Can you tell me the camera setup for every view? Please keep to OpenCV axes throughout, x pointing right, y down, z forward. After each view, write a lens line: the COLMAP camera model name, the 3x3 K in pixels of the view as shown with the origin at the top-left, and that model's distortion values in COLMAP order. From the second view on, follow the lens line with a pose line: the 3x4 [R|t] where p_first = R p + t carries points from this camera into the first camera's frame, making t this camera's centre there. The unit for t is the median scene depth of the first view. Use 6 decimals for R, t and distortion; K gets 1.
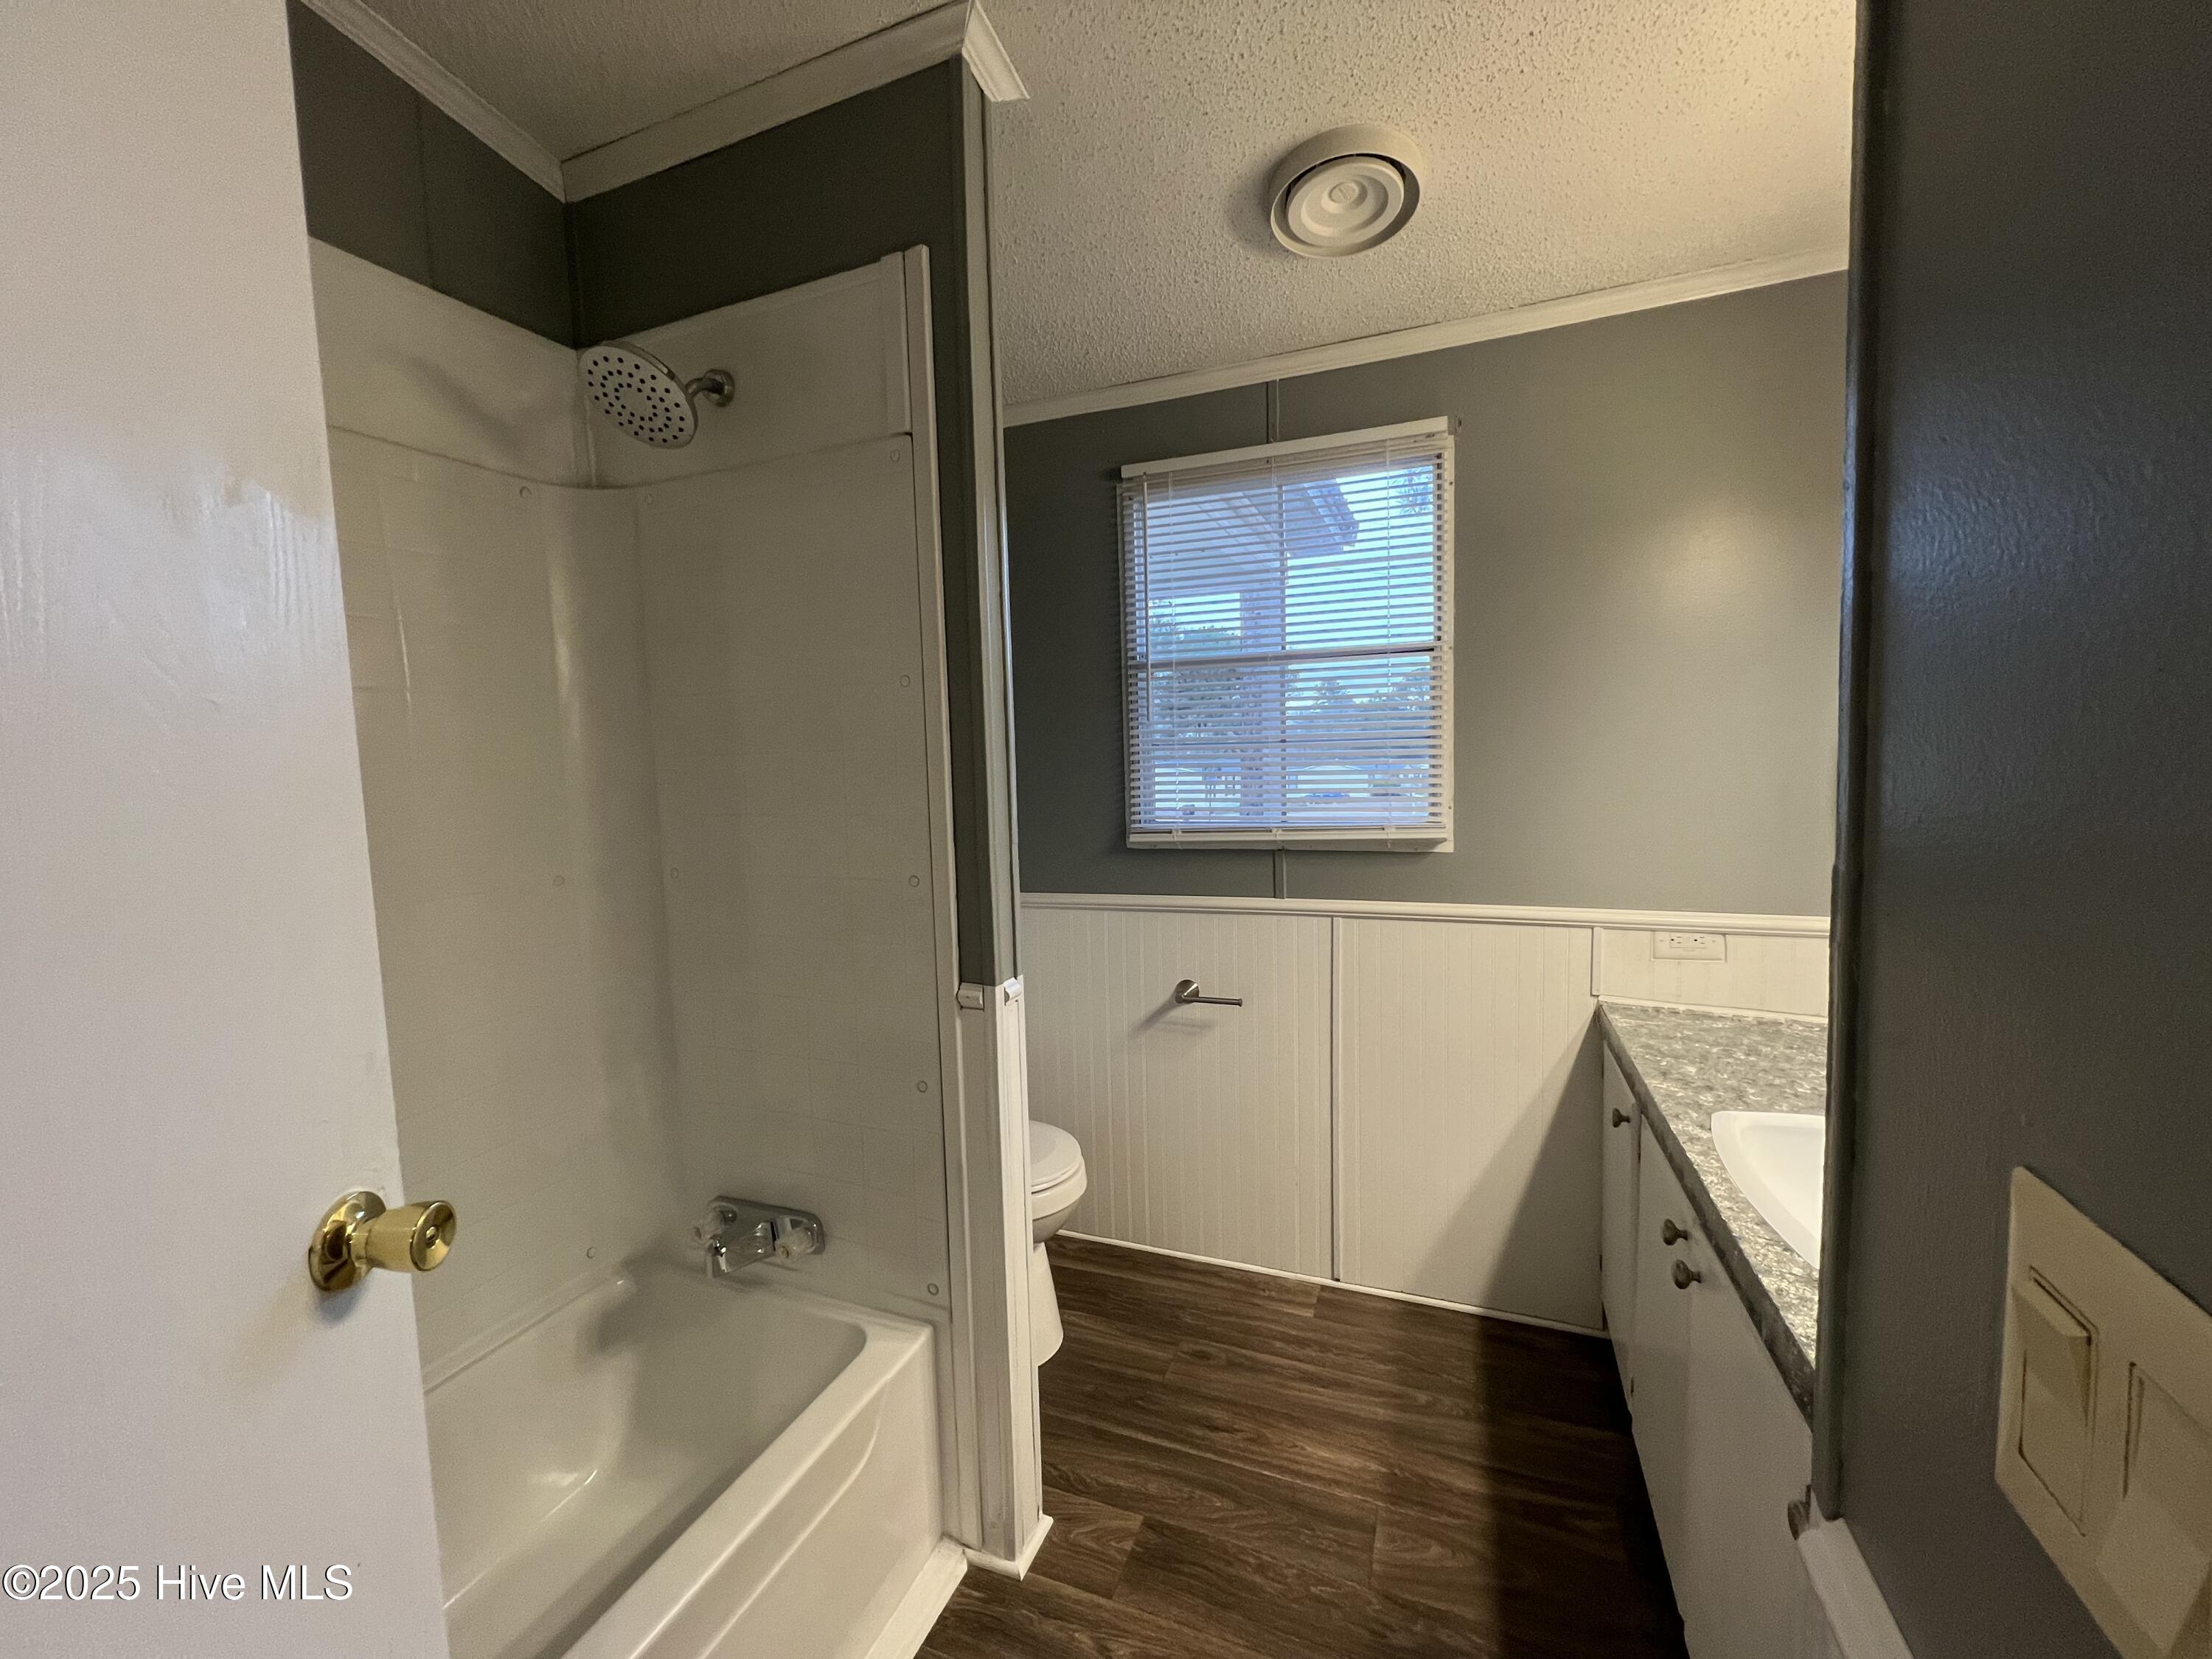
lens RADIAL K [[890.7, 0, 1102.7], [0, 890.7, 824.6], [0, 0, 1]] dist [0.001032, 0.000121]
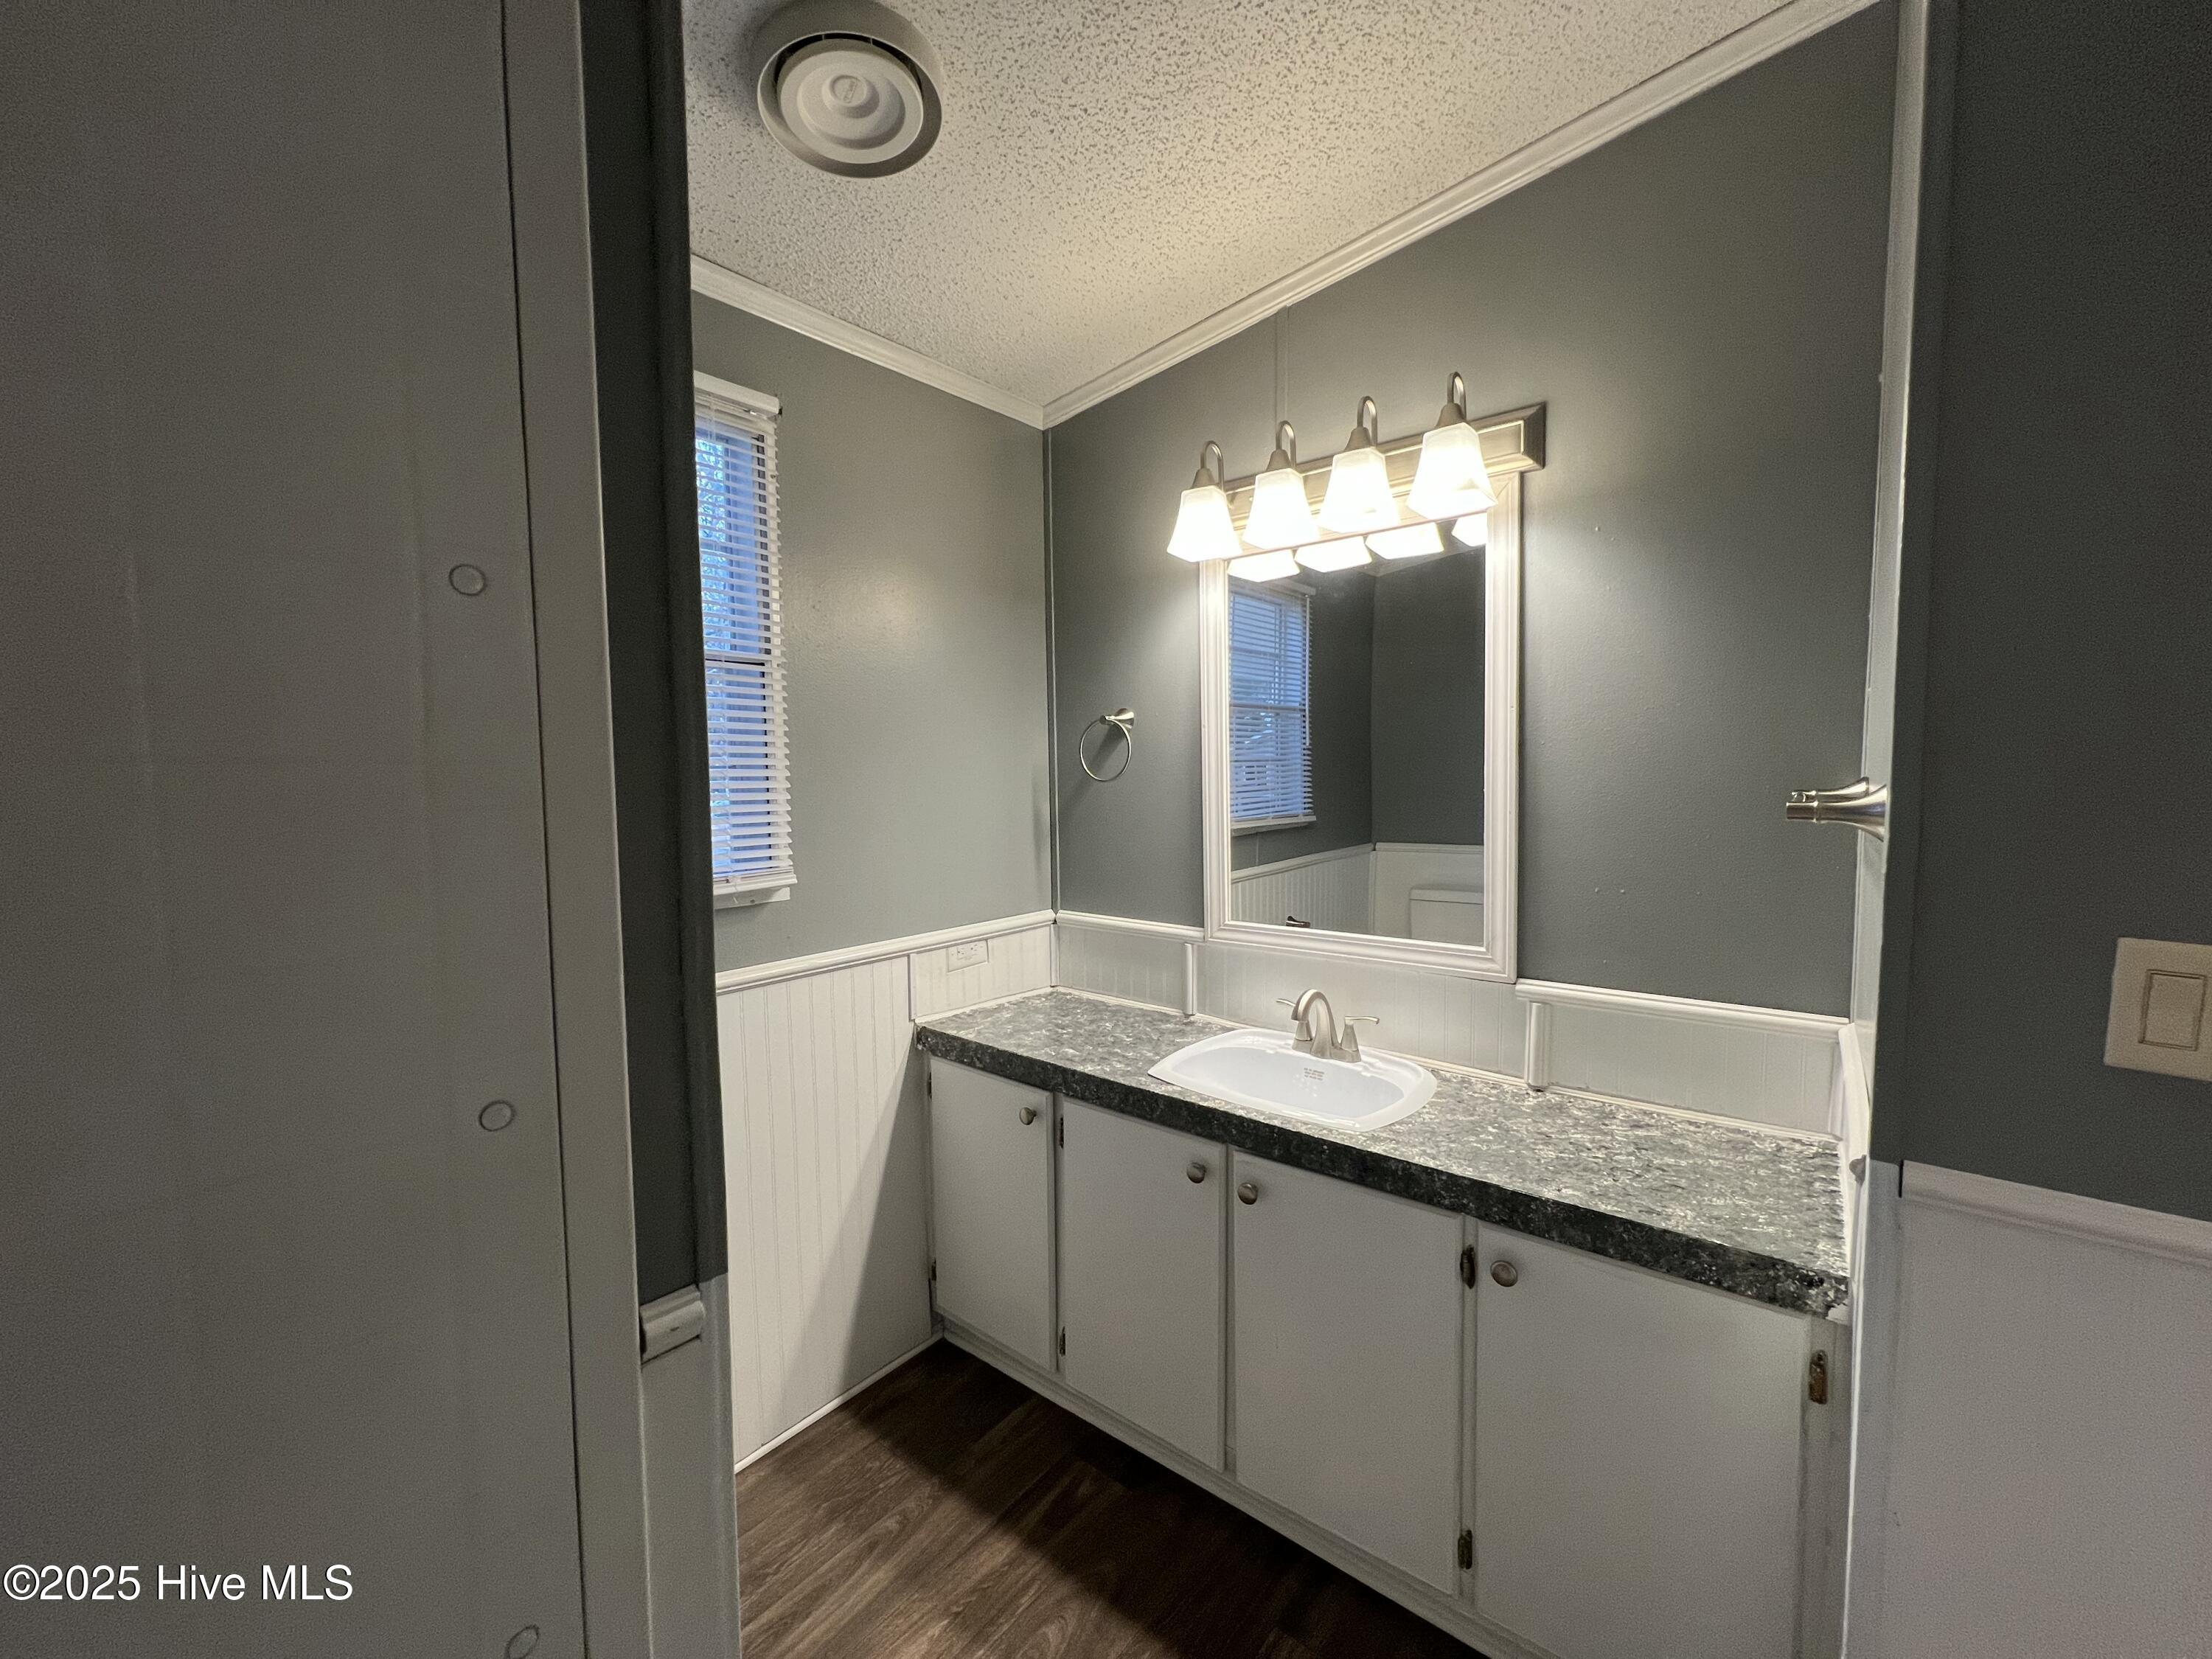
lens RADIAL K [[890.7, 0, 1102.7], [0, 890.7, 824.6], [0, 0, 1]] dist [0.001032, 0.000121]
pose [[0.298340, -0.037588, 0.953719, -0.414957], [0.076642, 0.996941, 0.015316, -0.038444], [-0.951378, 0.068525, 0.300308, 0.533573]]
